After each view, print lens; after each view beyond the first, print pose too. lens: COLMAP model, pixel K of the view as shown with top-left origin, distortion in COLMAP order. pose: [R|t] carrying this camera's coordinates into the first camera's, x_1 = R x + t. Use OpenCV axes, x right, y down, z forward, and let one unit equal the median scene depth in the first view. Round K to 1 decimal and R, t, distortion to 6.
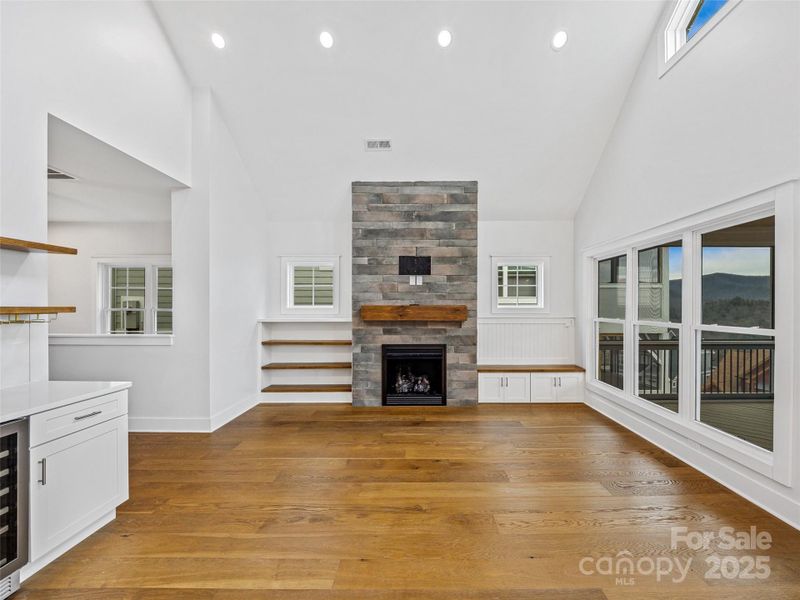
lens RADIAL K [[304.3, 0, 400.9], [0, 304.3, 304.1], [0, 0, 1]] dist [-0.017903, -0.001633]
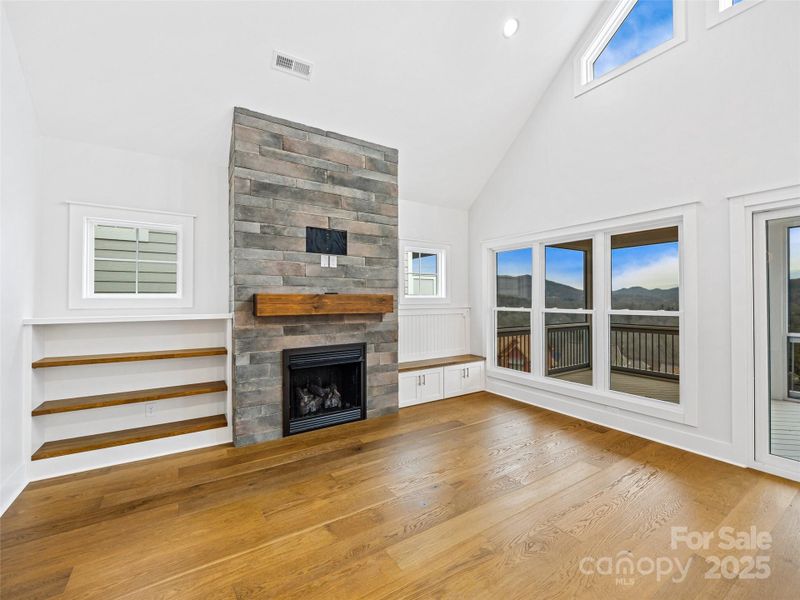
lens RADIAL K [[349.5, 0, 402.4], [0, 349.5, 293.3], [0, 0, 1]] dist [-0.013725, -0.003363]
pose [[0.825451, 0.007338, 0.564426, -0.289089], [-0.002708, 0.999955, -0.009039, 0.009687], [-0.564467, 0.005933, 0.825434, 0.178077]]
